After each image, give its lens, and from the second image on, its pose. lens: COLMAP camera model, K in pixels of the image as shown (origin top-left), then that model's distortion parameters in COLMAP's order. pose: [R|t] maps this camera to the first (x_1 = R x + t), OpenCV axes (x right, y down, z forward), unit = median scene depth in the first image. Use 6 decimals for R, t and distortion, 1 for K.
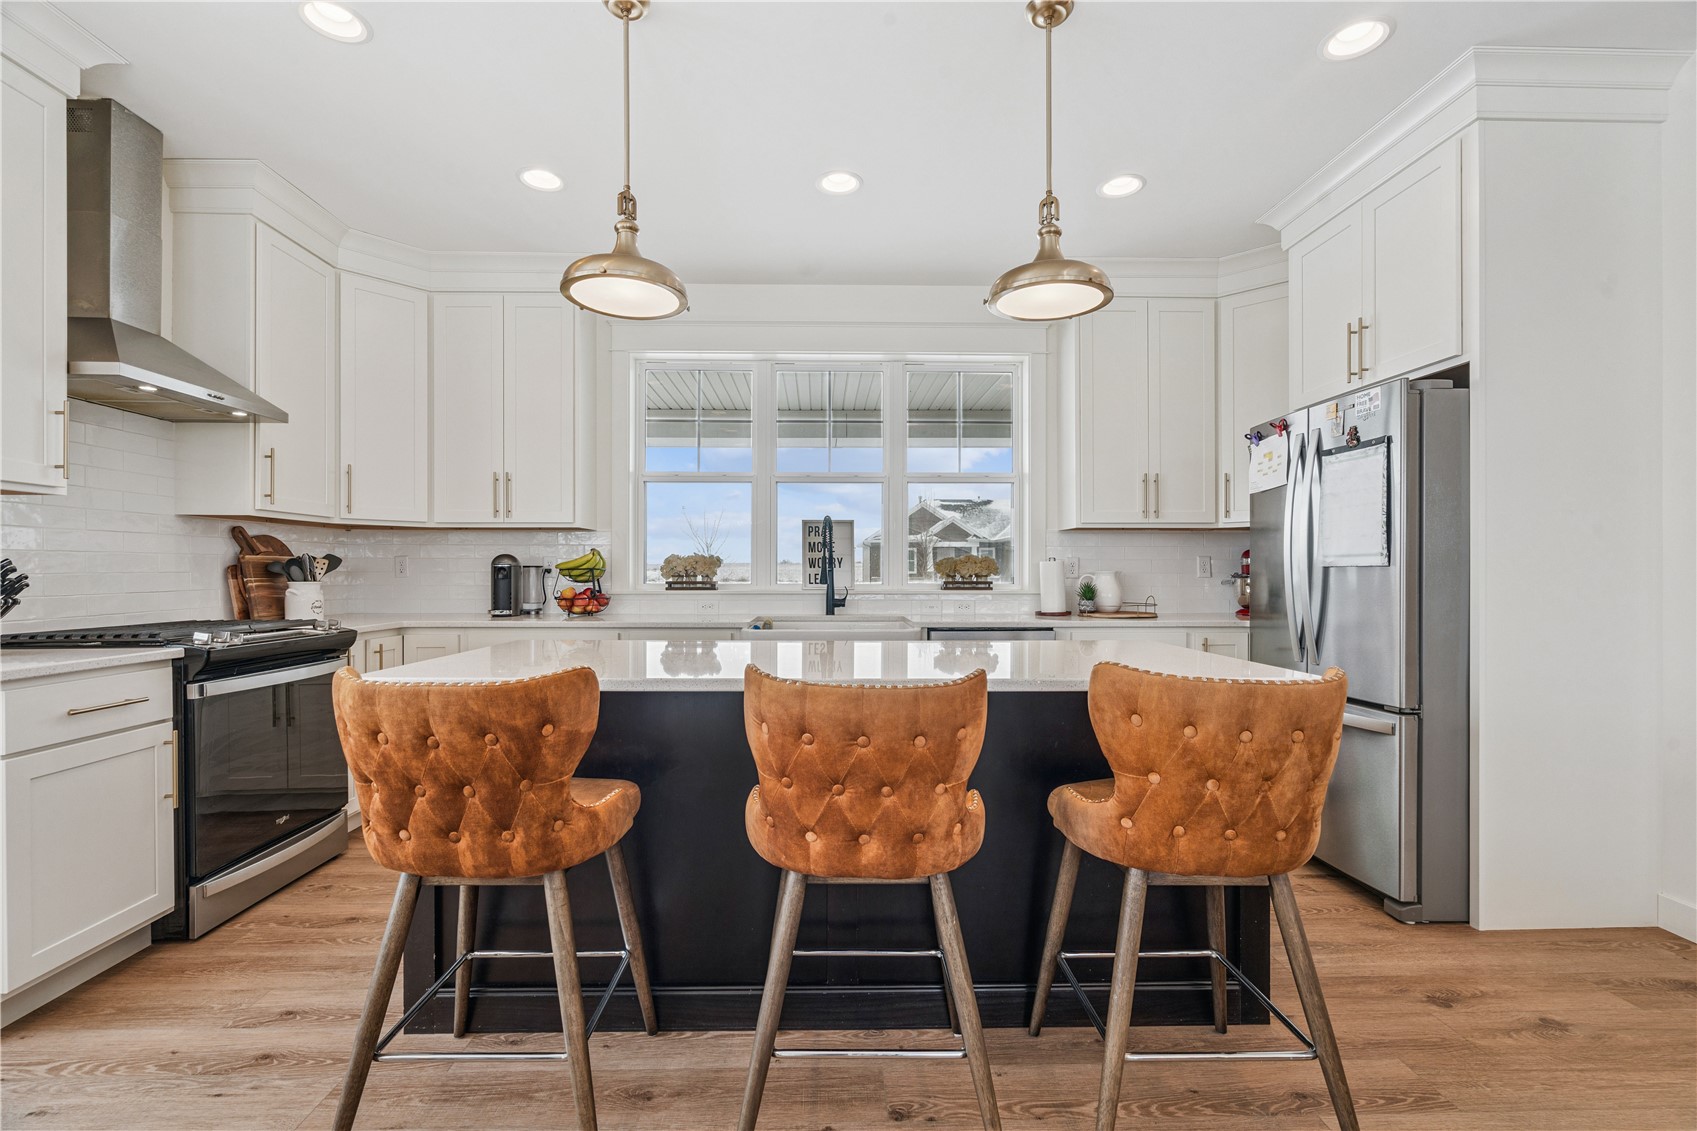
lens RADIAL K [[783.6, 0, 847.6], [0, 783.6, 575.3], [0, 0, 1]] dist [0.000750, 0.000489]
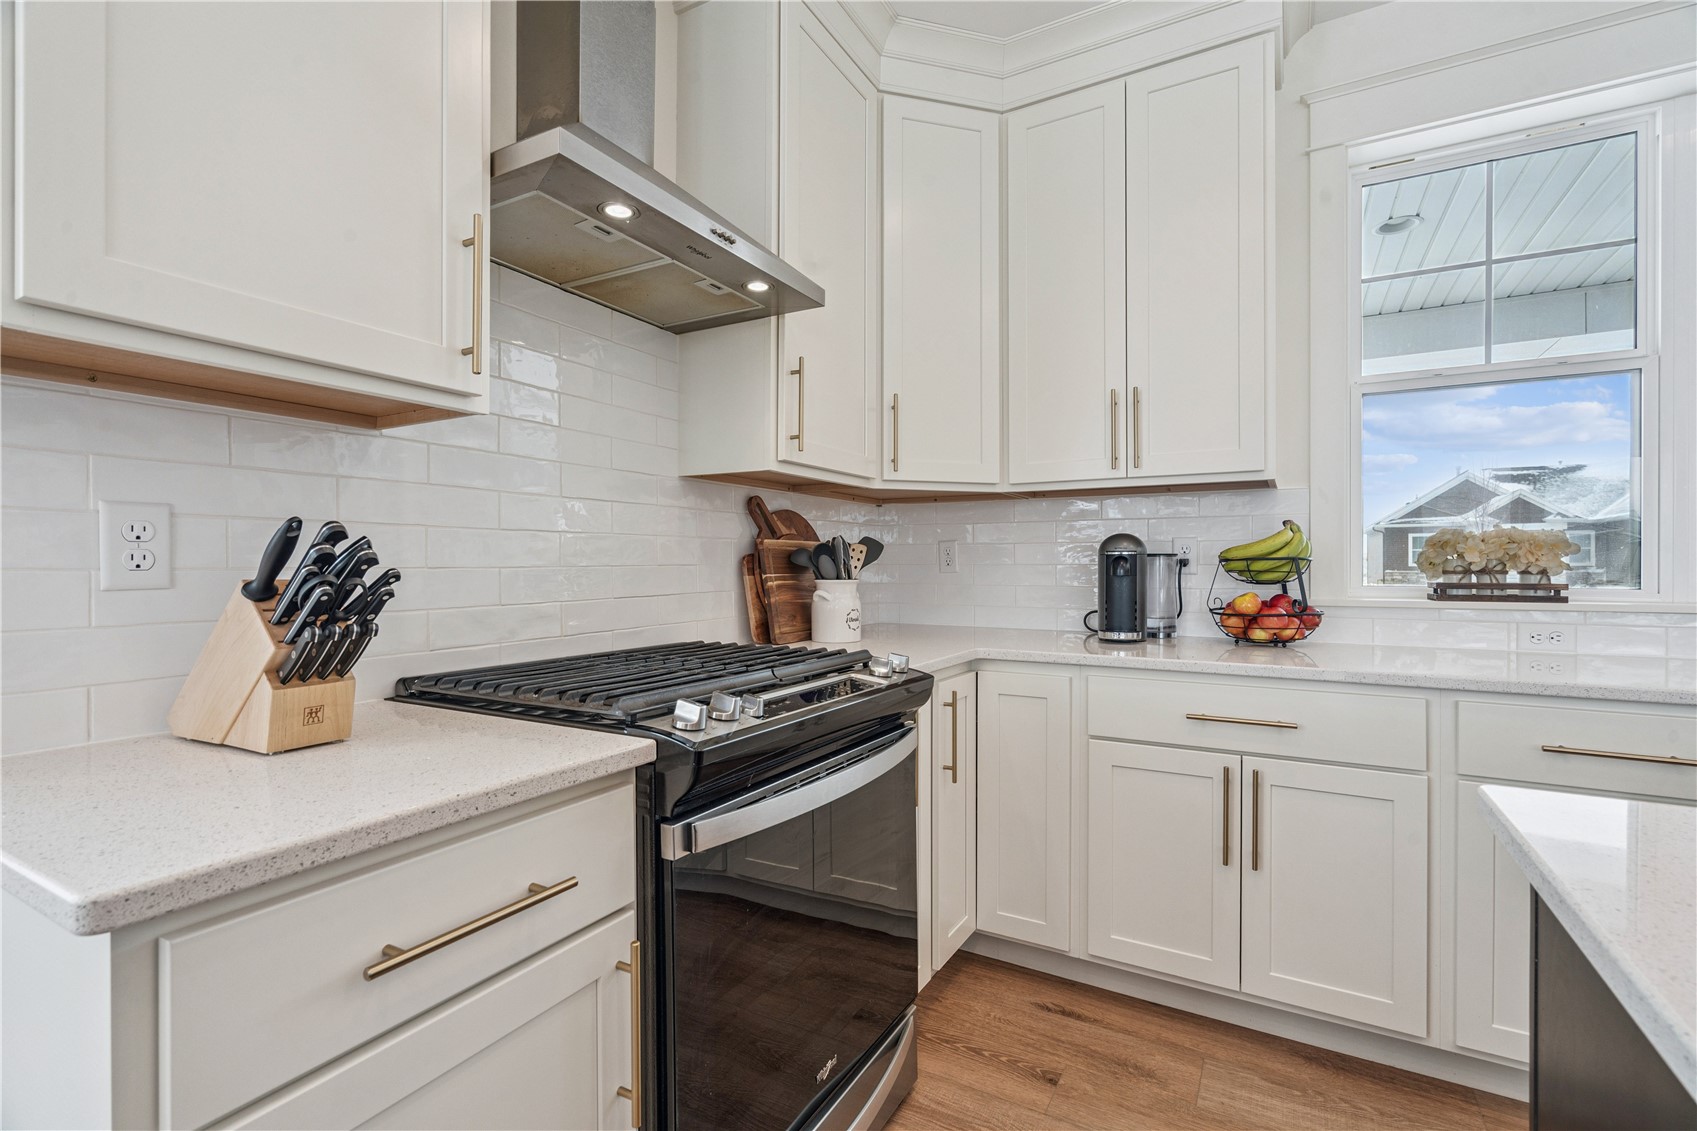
lens RADIAL K [[765.4, 0, 844.4], [0, 765.4, 569.6], [0, 0, 1]] dist [-0.004522, -0.000267]
pose [[0.855021, 0.002343, -0.518588, -0.361459], [-0.001128, 0.999996, 0.002658, -0.001923], [0.518592, -0.001688, 0.855020, 0.465295]]
